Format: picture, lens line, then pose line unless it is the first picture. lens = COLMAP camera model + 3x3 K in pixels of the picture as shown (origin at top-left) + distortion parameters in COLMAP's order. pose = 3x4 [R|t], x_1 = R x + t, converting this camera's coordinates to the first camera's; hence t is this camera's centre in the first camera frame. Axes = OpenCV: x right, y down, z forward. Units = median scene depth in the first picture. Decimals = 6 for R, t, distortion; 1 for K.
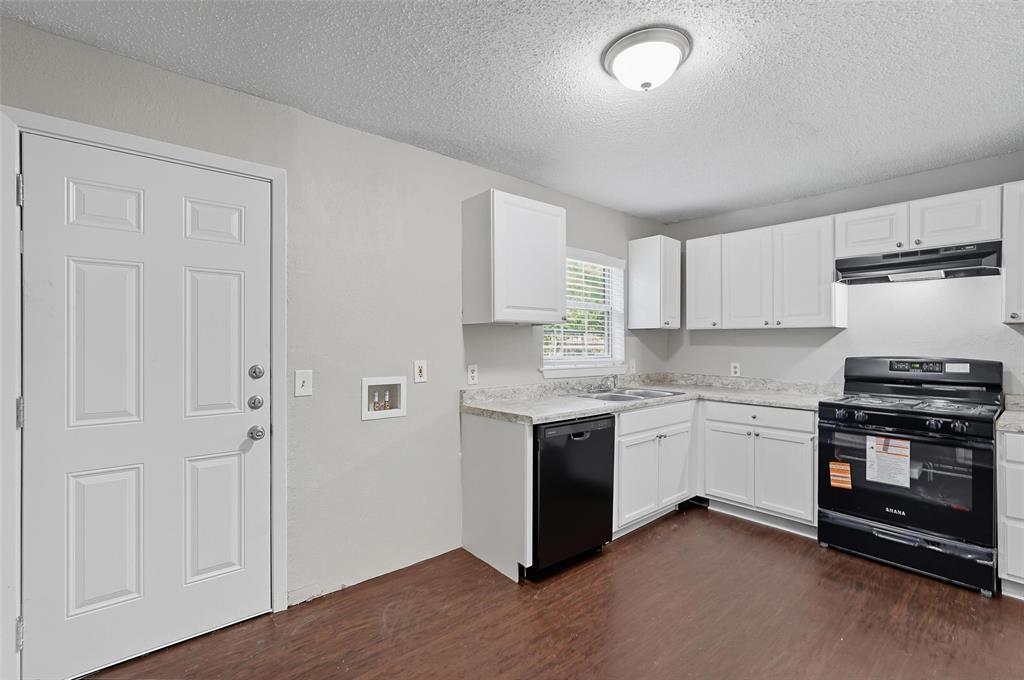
lens RADIAL K [[453.8, 0, 511.6], [0, 453.8, 342.3], [0, 0, 1]] dist [-0.009629, 0.004912]
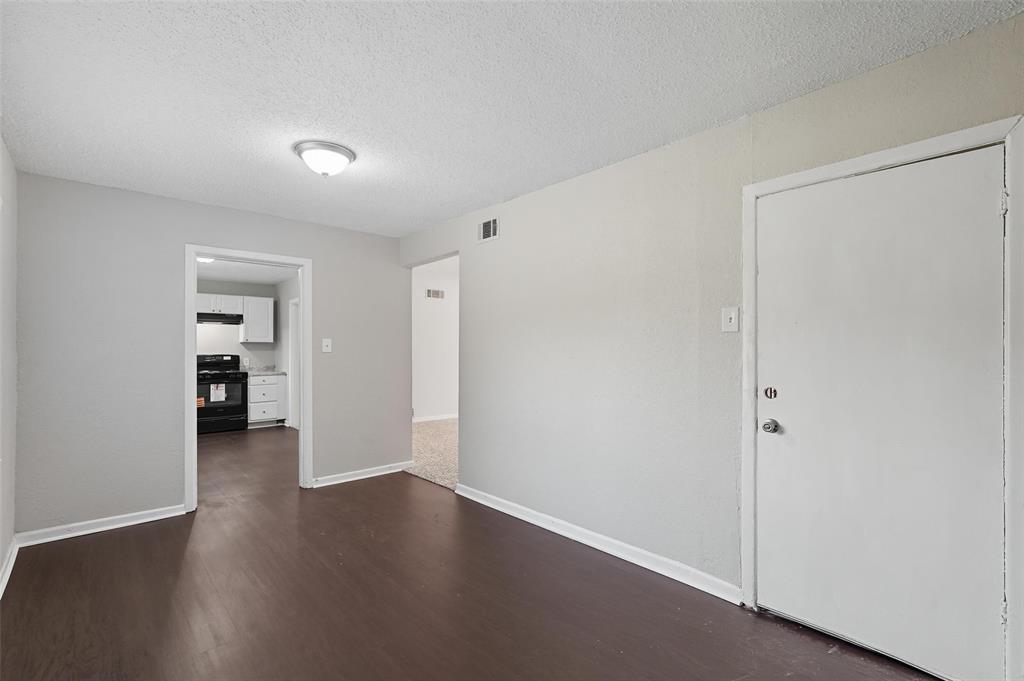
lens RADIAL K [[453.8, 0, 510.5], [0, 453.8, 347.2], [0, 0, 1]] dist [-0.009629, 0.004912]
pose [[-0.045653, 0.003569, 0.998951, -1.783609], [0.005595, 0.999979, -0.003317, 0.010379], [-0.998942, 0.005438, -0.045672, -0.569284]]
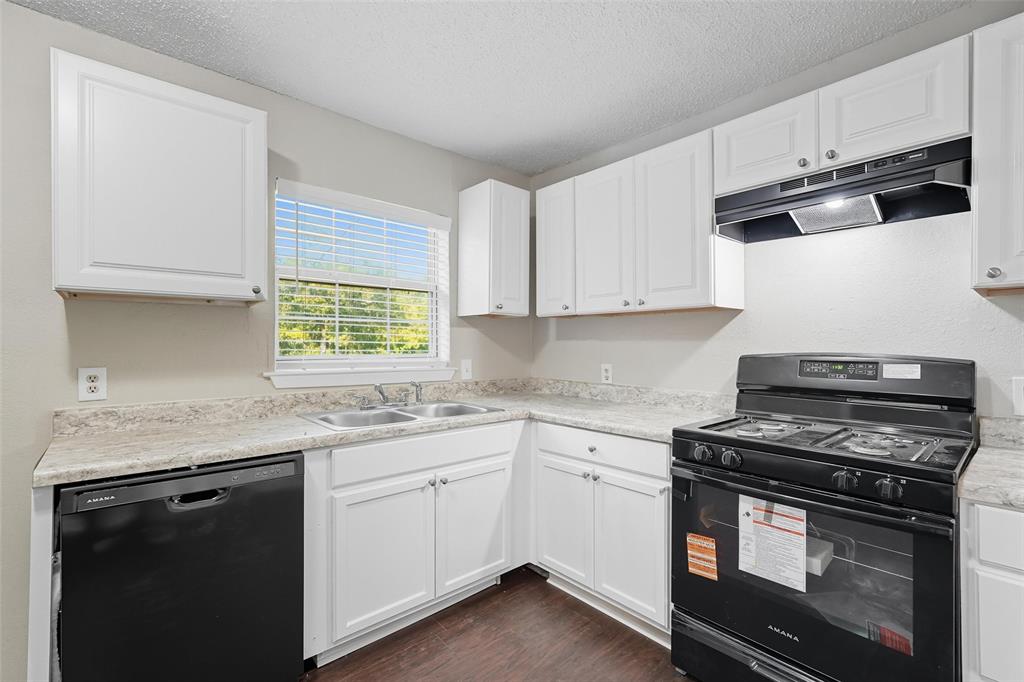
lens RADIAL K [[453.8, 0, 509.9], [0, 453.8, 342.7], [0, 0, 1]] dist [-0.009629, 0.004912]
pose [[0.999952, -0.001539, 0.009715, 0.467183], [0.001587, 0.999987, -0.004863, 0.021440], [-0.009707, 0.004878, 0.999941, 0.412666]]
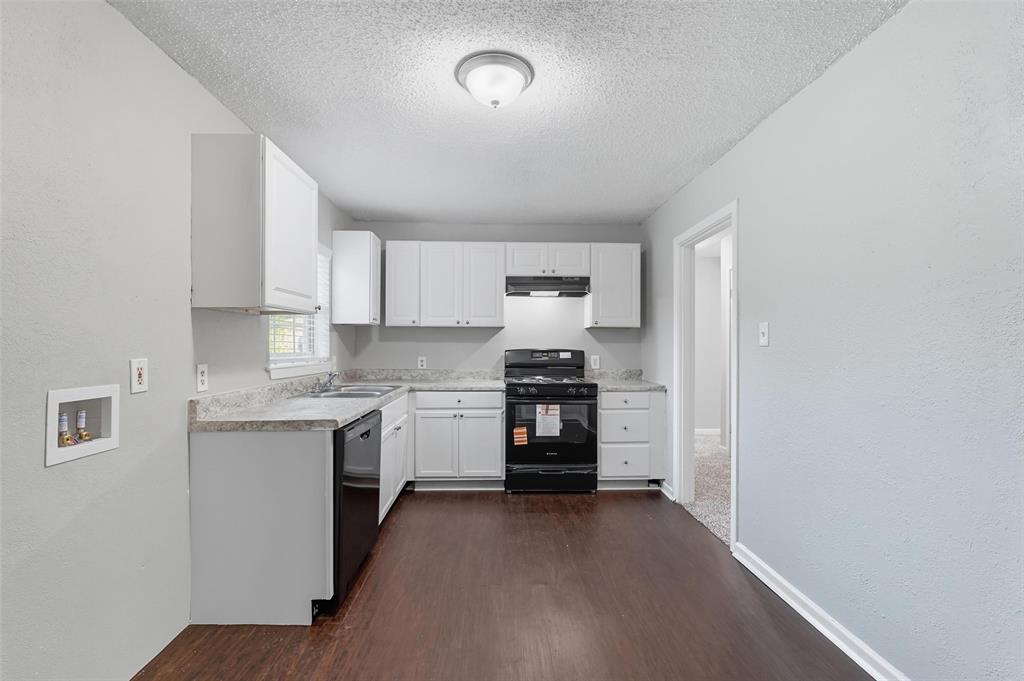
lens RADIAL K [[453.8, 0, 505.5], [0, 453.8, 339.5], [0, 0, 1]] dist [-0.009629, 0.004912]
pose [[0.629845, 0.007562, 0.776684, -0.349826], [-0.000127, 0.999954, -0.009633, 0.017599], [-0.776721, 0.005969, 0.629817, 0.176579]]
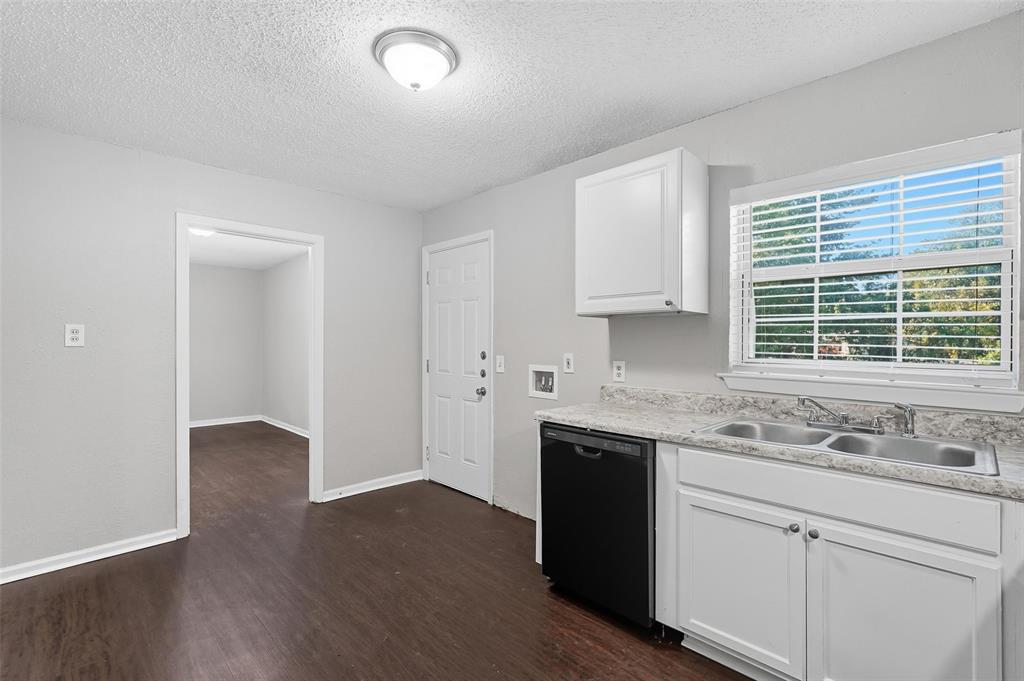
lens RADIAL K [[453.8, 0, 518.4], [0, 453.8, 348.2], [0, 0, 1]] dist [-0.009629, 0.004912]
pose [[0.088987, 0.008415, -0.995997, 0.847749], [-0.008306, 0.999936, 0.007707, 0.018437], [0.995998, 0.007587, 0.089051, 0.728063]]
